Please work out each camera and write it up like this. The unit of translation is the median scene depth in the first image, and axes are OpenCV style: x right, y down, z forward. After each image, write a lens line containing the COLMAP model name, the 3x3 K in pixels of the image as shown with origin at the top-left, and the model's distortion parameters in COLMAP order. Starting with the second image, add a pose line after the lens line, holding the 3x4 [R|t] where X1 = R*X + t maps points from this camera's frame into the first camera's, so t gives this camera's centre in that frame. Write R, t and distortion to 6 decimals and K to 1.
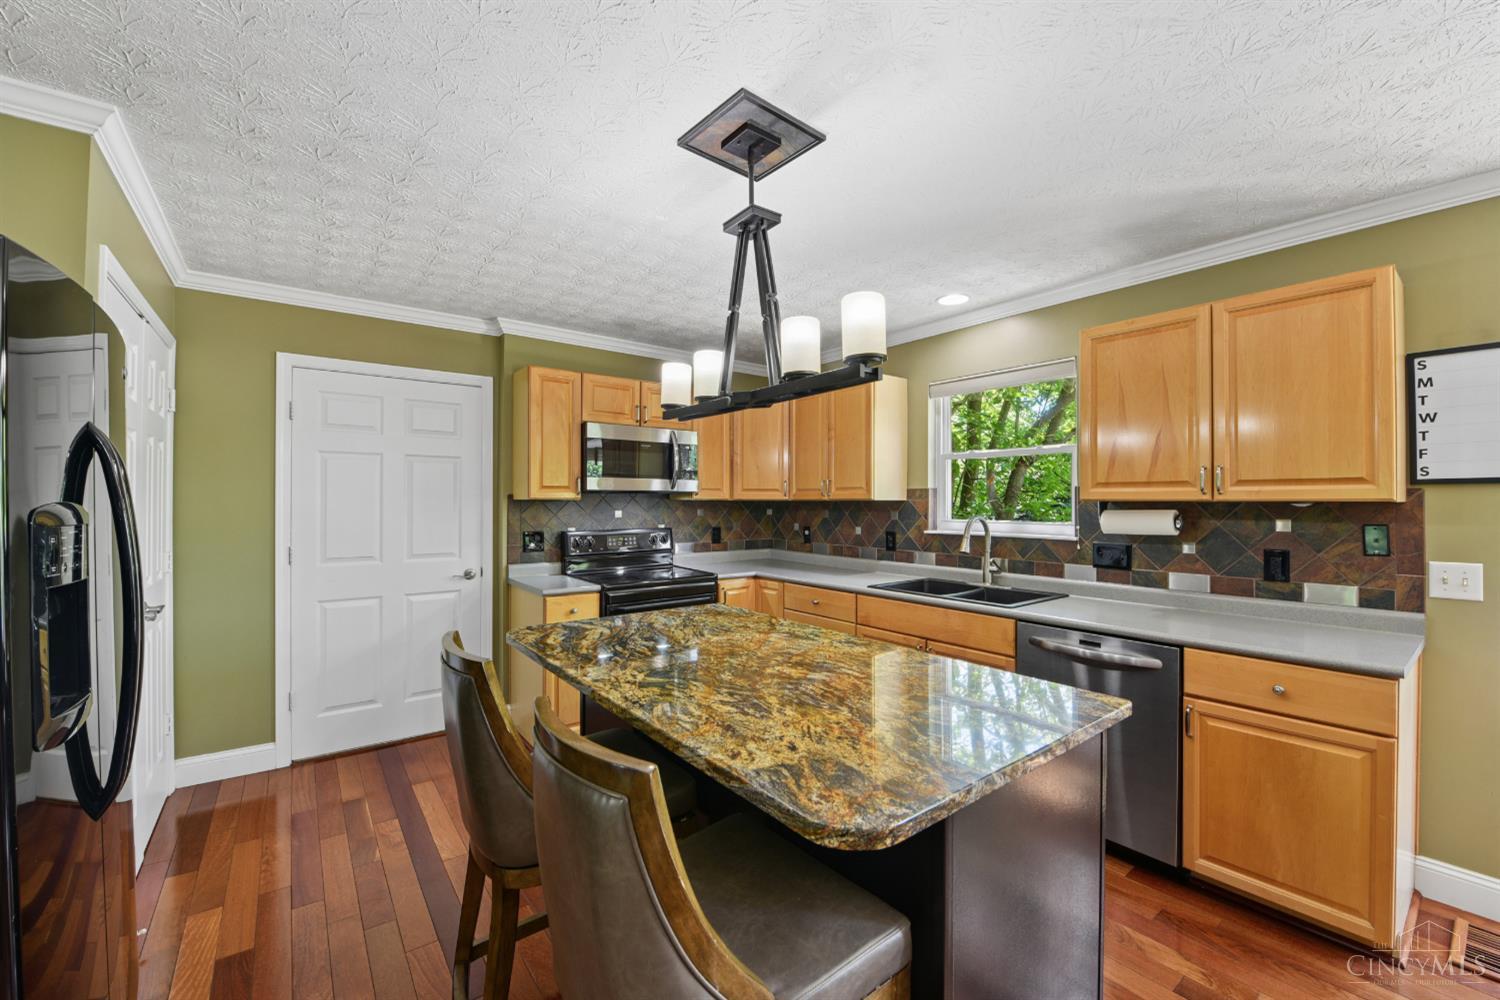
lens RADIAL K [[614.9, 0, 746.2], [0, 614.9, 495.1], [0, 0, 1]] dist [-0.016206, -0.001017]
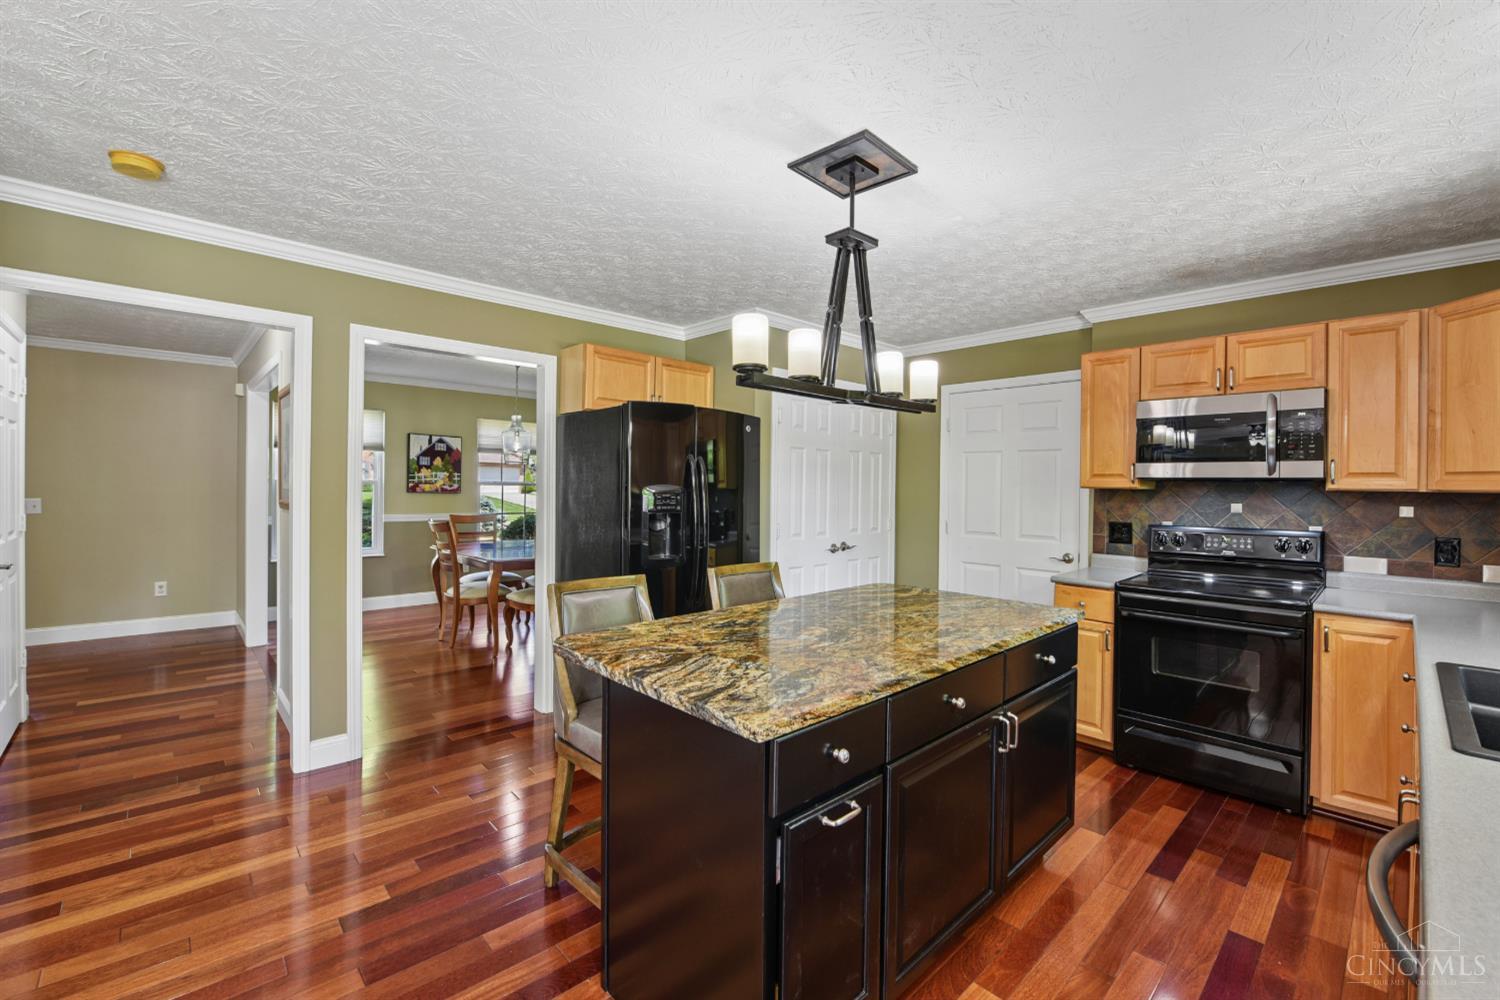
lens RADIAL K [[614.9, 0, 747.5], [0, 614.9, 494.1], [0, 0, 1]] dist [-0.016206, -0.001017]
pose [[0.101167, 0.009388, -0.994825, 0.538386], [-0.006510, 0.999940, 0.008774, 0.010936], [0.994848, 0.005589, 0.101222, 0.329592]]
